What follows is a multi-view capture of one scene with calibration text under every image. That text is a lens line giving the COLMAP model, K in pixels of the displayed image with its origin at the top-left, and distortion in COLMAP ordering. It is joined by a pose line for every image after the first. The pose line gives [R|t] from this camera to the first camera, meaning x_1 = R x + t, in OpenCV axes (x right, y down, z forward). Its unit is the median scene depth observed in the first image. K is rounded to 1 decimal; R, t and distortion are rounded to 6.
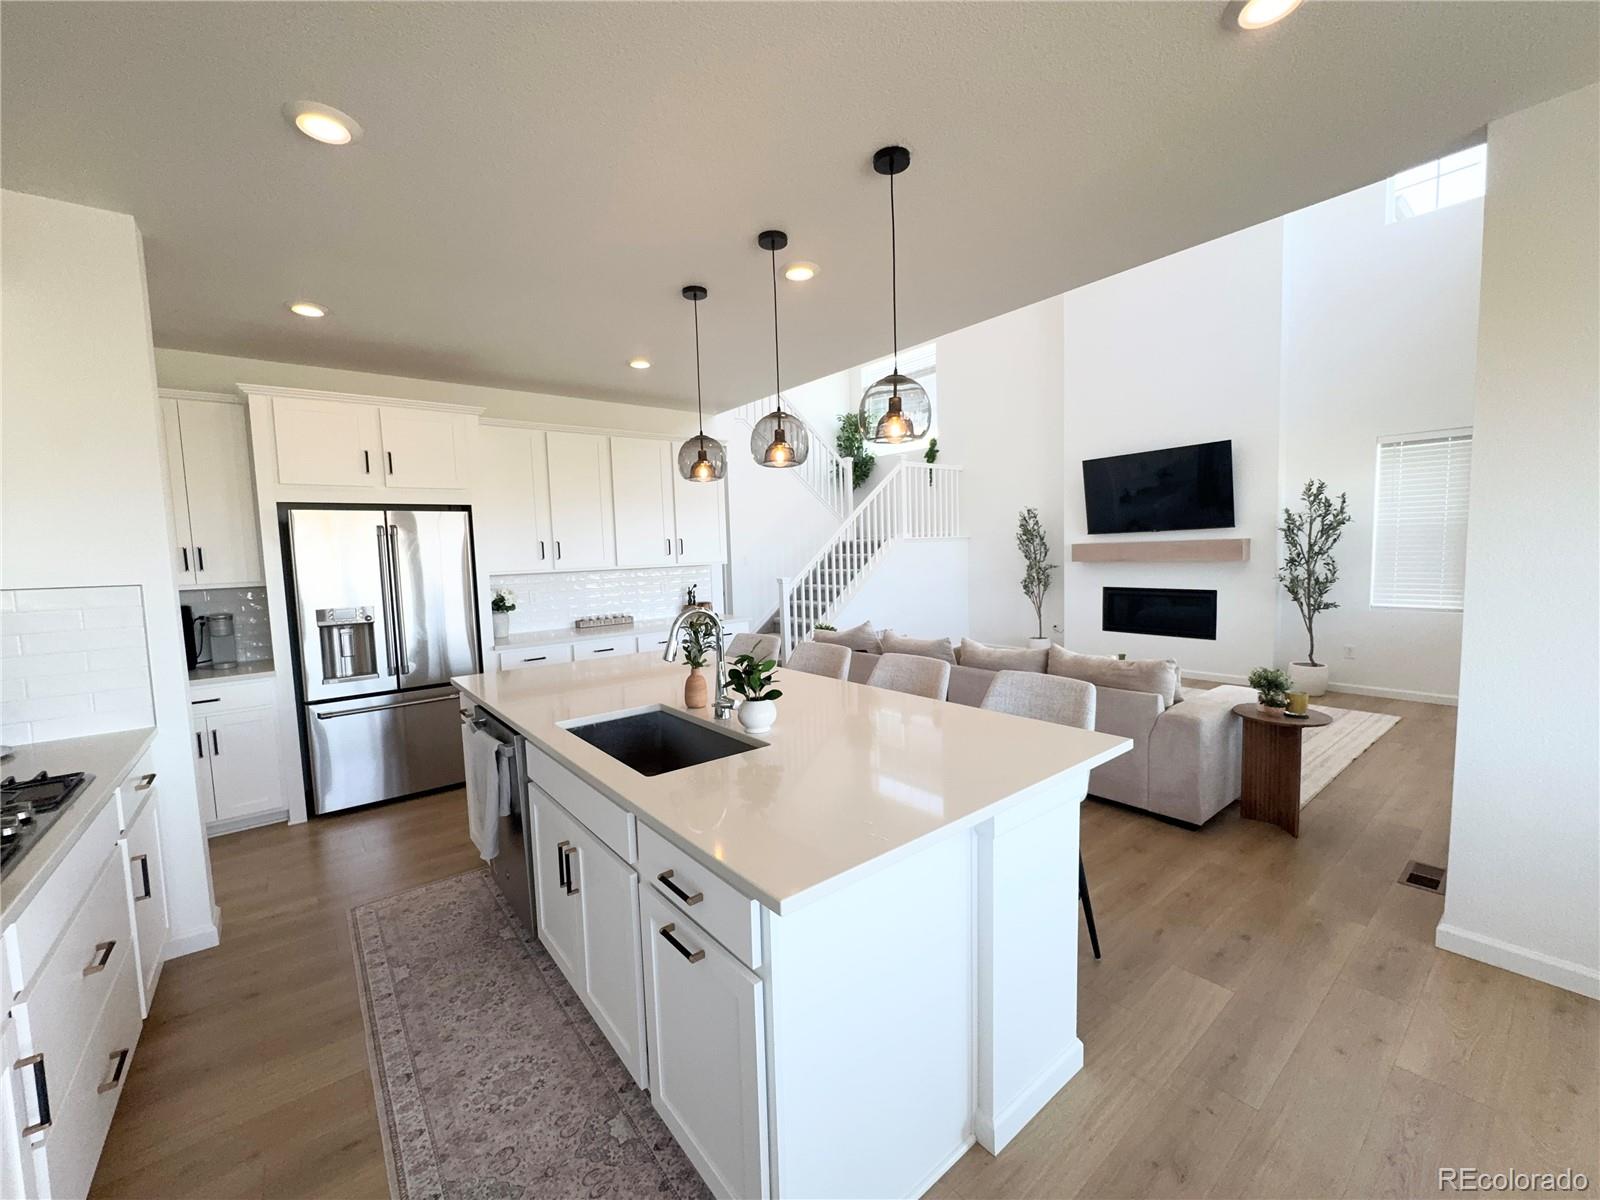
lens RADIAL K [[639.7, 0, 801.3], [0, 639.7, 600.7], [0, 0, 1]] dist [-0.003315, 0.000395]
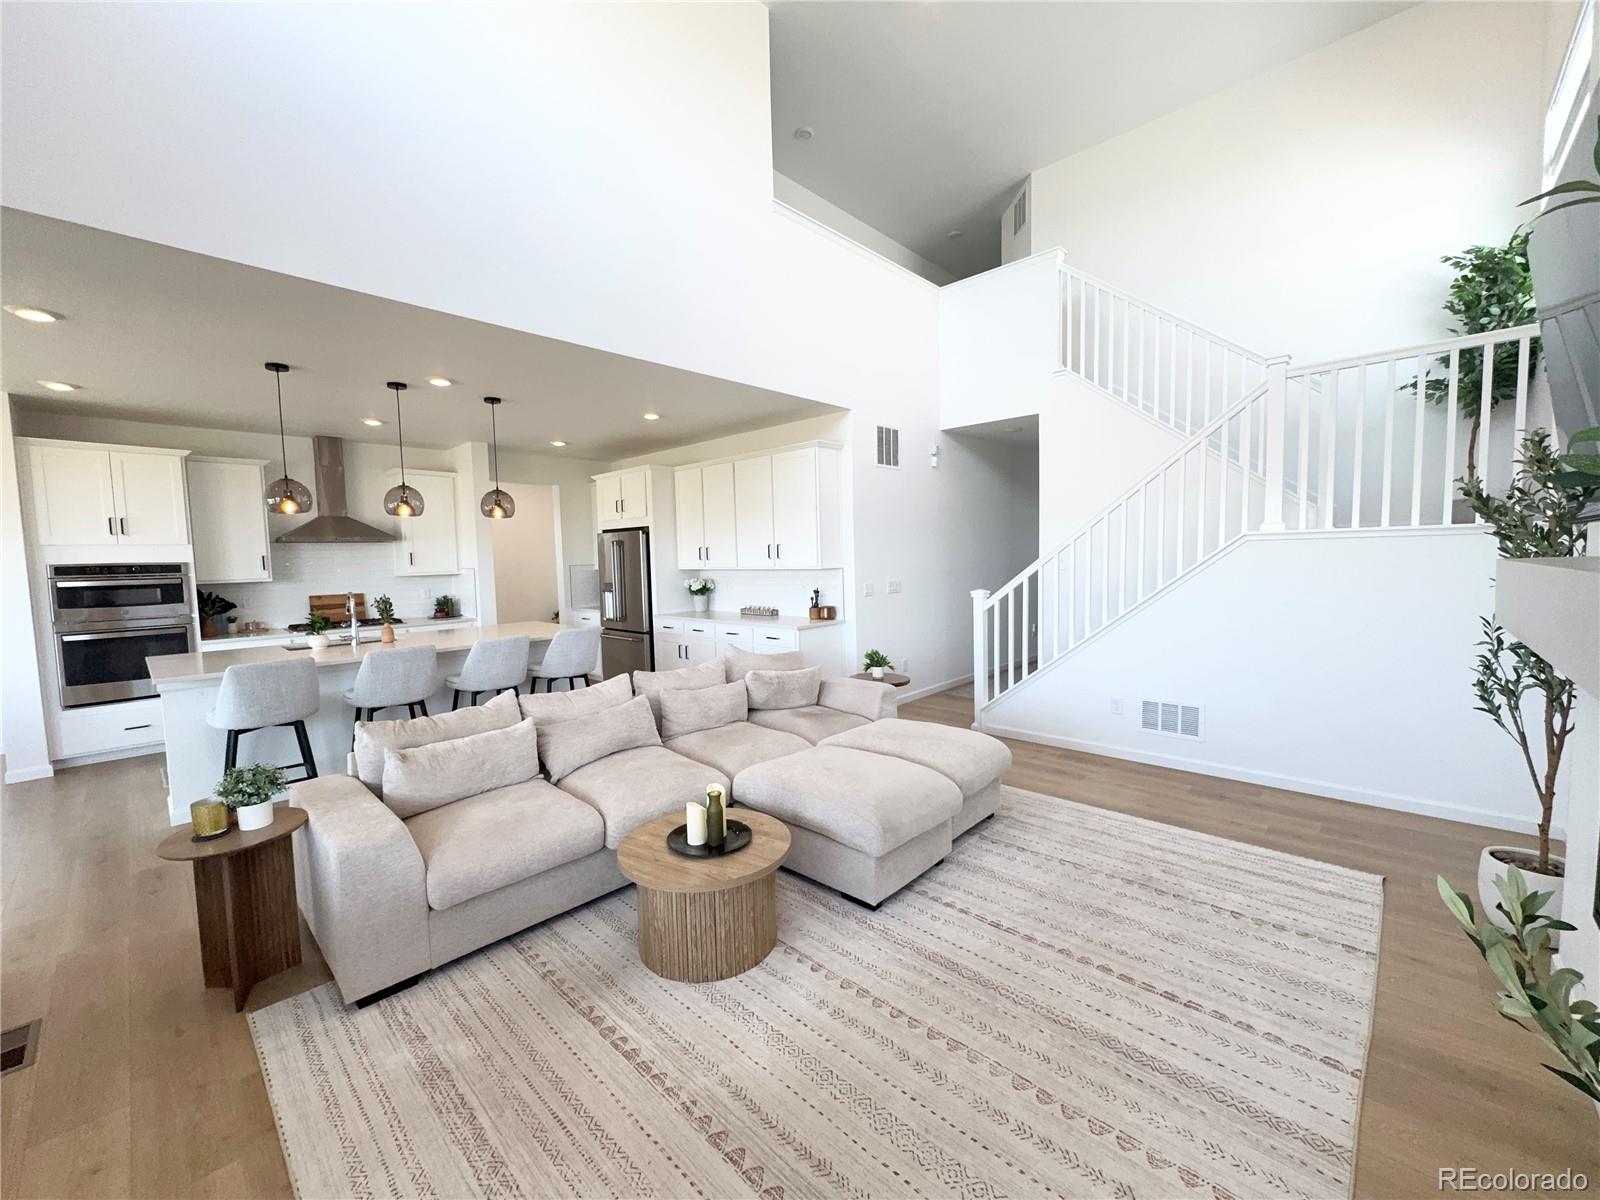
lens RADIAL K [[639.7, 0, 801.3], [0, 639.7, 600.7], [0, 0, 1]] dist [-0.003315, 0.000395]
pose [[0.137665, 0.095894, -0.985826, 1.376042], [-0.061102, 0.994229, 0.088179, -0.152836], [0.988592, 0.048096, 0.142730, 1.377765]]
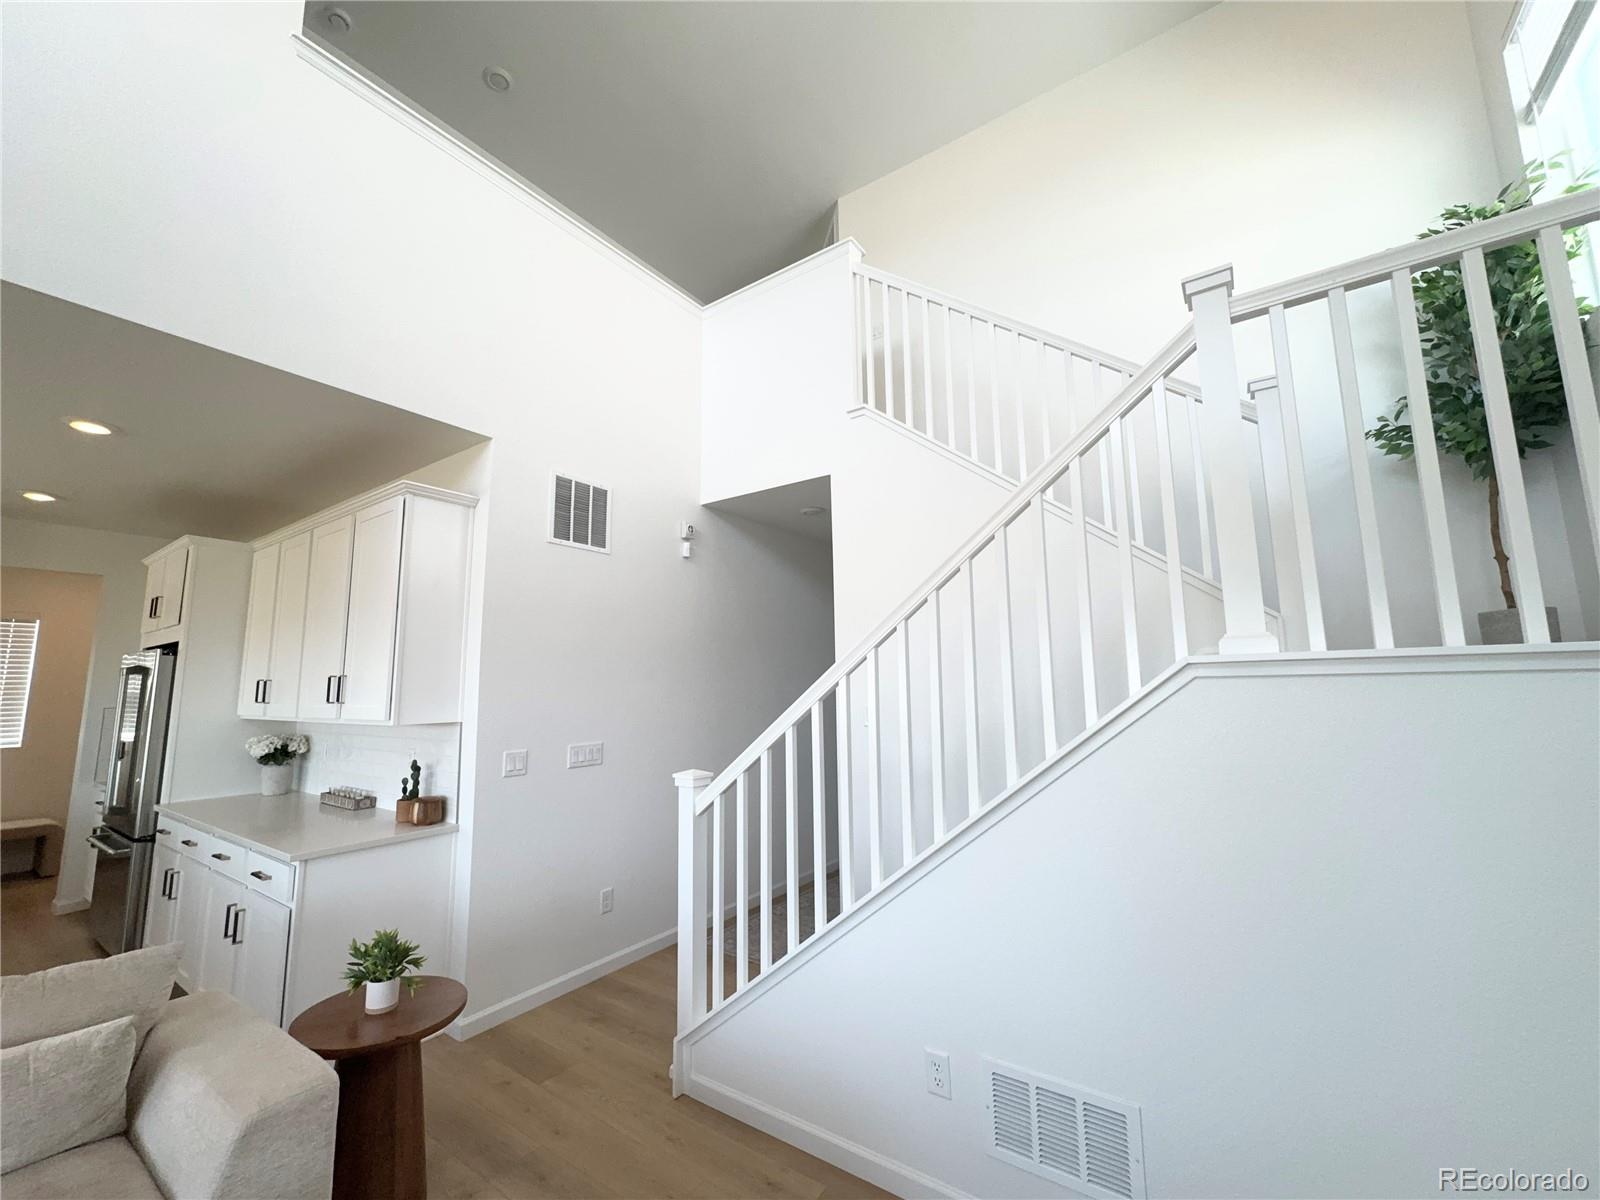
lens RADIAL K [[639.7, 0, 801.3], [0, 639.7, 600.7], [0, 0, 1]] dist [-0.003315, 0.000395]
pose [[0.275490, -0.107152, -0.955313, 0.728419], [-0.071440, 0.988738, -0.131503, -0.180535], [0.958646, 0.104476, 0.264732, 1.913146]]
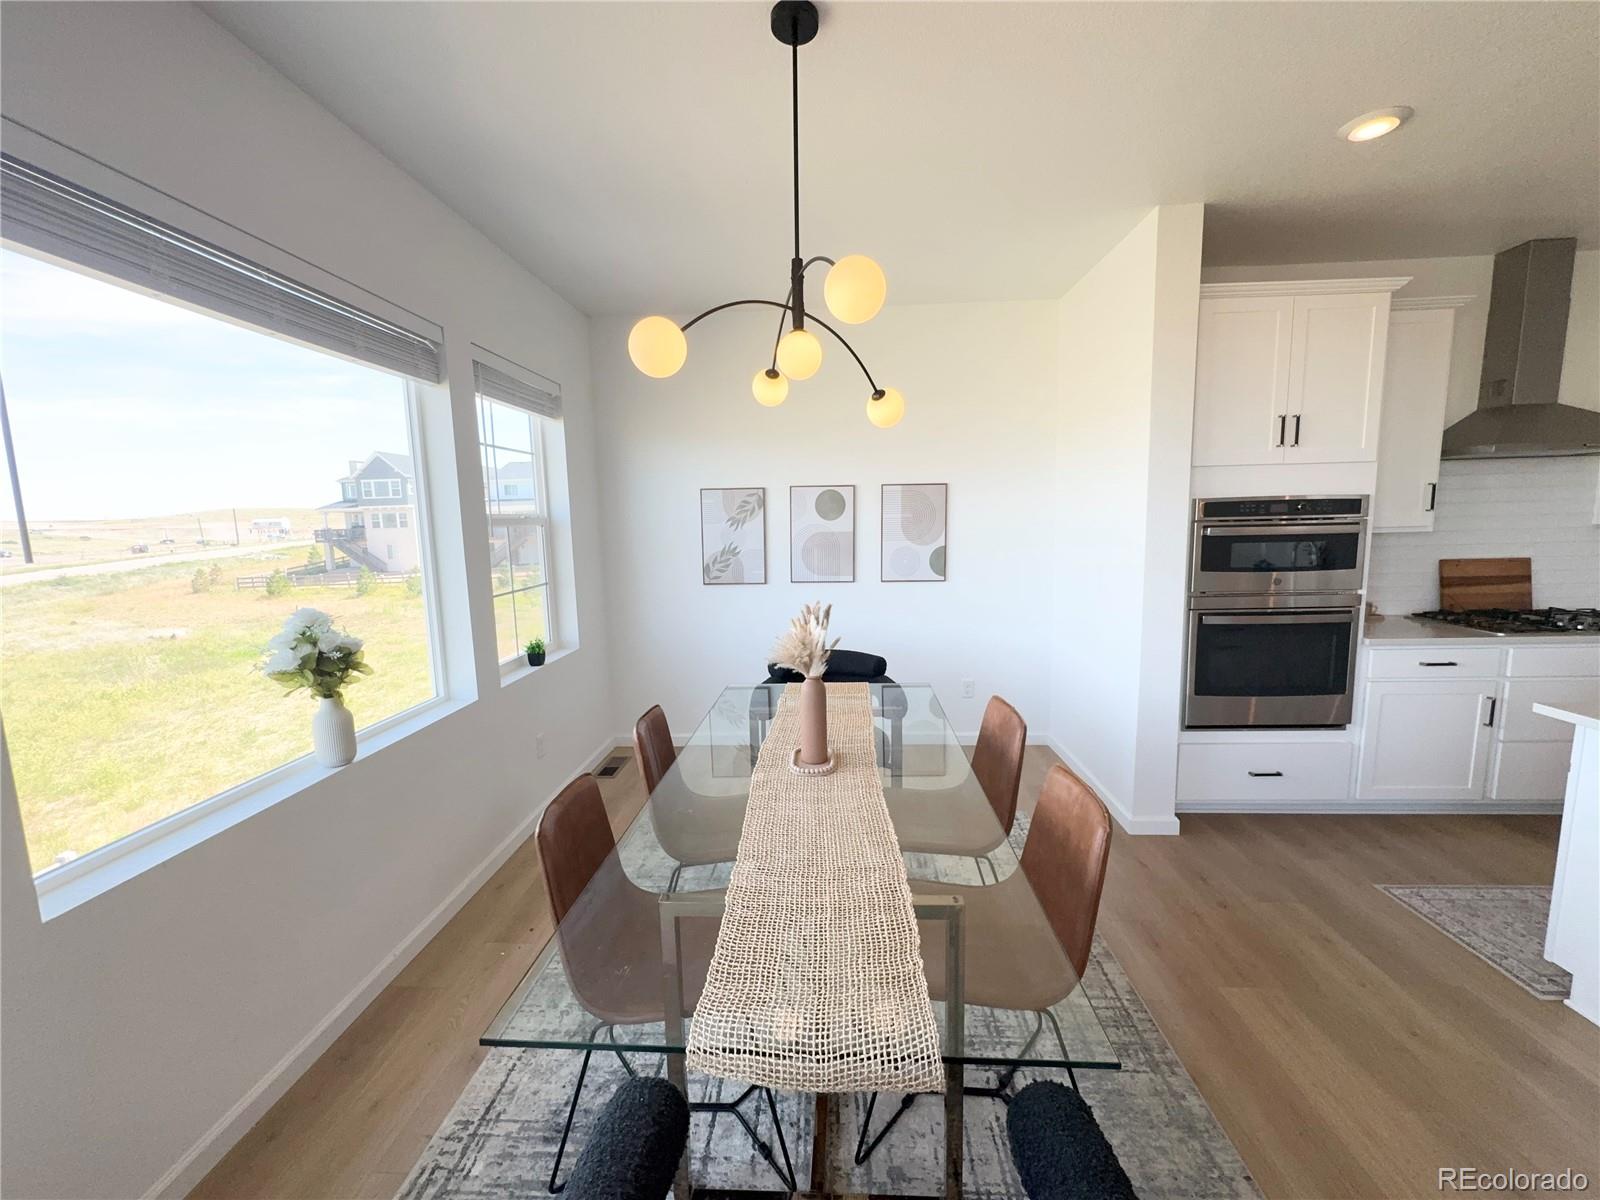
lens RADIAL K [[639.7, 0, 801.3], [0, 639.7, 600.7], [0, 0, 1]] dist [-0.003315, 0.000395]
pose [[-0.665890, 0.140188, -0.732760, 0.793224], [-0.016110, 0.979256, 0.201985, -0.042814], [0.745876, 0.146305, -0.649818, 0.175021]]
